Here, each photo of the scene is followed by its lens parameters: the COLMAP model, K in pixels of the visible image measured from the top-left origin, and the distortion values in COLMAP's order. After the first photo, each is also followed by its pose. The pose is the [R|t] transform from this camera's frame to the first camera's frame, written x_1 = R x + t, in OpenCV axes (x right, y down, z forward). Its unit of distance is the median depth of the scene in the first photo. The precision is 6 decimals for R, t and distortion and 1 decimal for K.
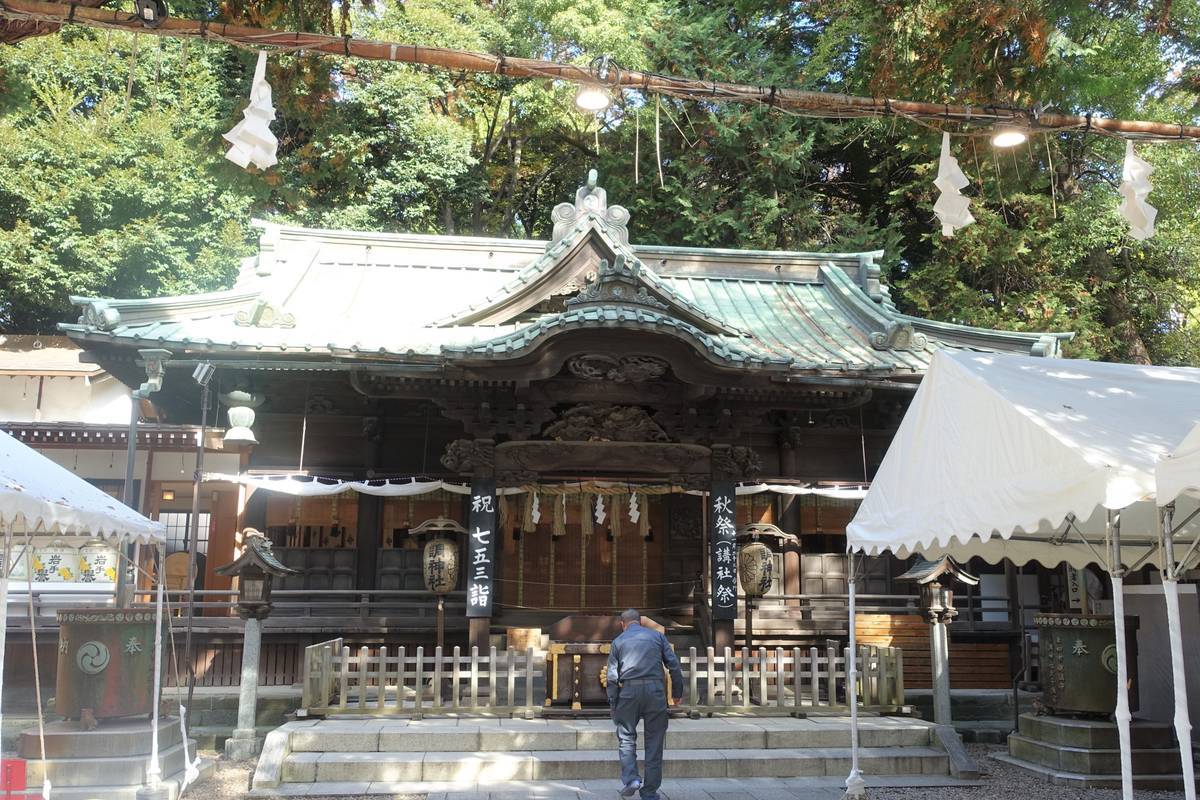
lens RADIAL K [[946.7, 0, 600.0], [0, 946.7, 400.0], [0, 0, 1]] dist [-0.004159, -0.003270]
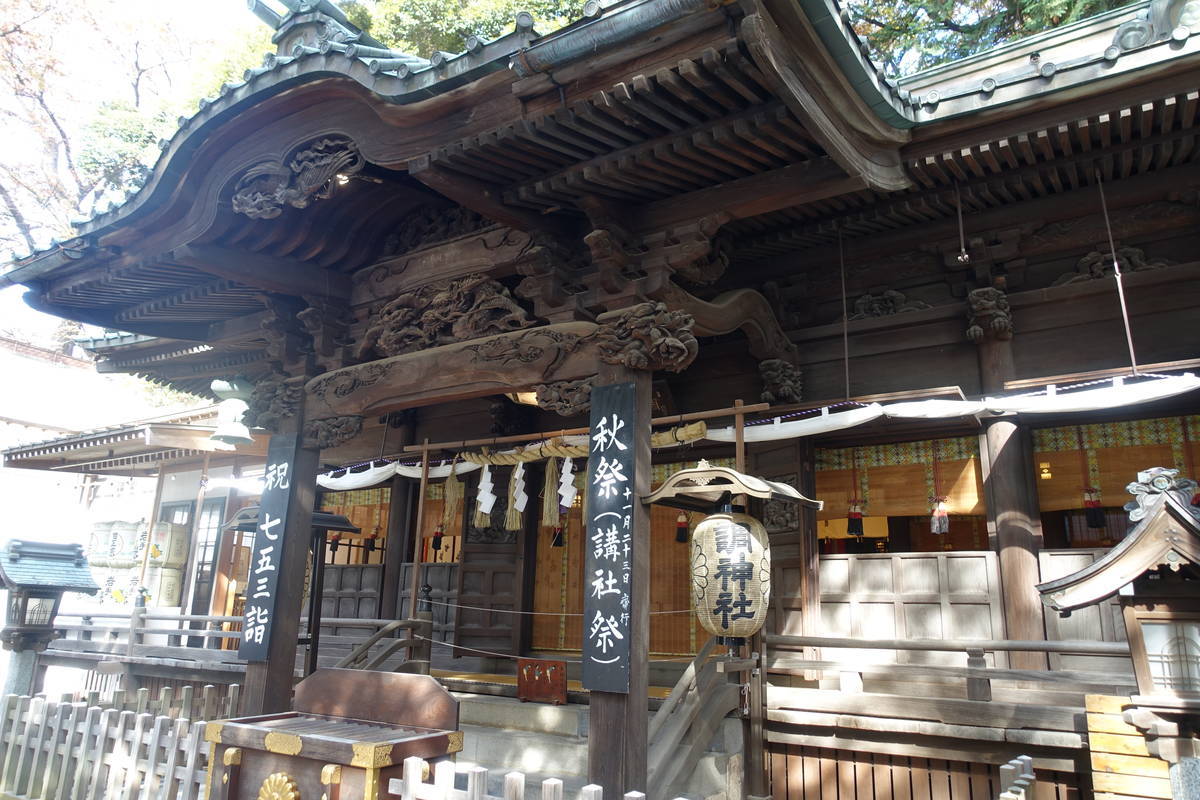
lens RADIAL K [[813.1, 0, 600.0], [0, 813.1, 400.0], [0, 0, 1]] dist [-0.006314, -0.001403]
pose [[0.787698, -0.148978, -0.597777, 0.363364], [0.103280, 0.988521, -0.110266, 0.137588], [0.607342, 0.025118, 0.794043, 0.685102]]
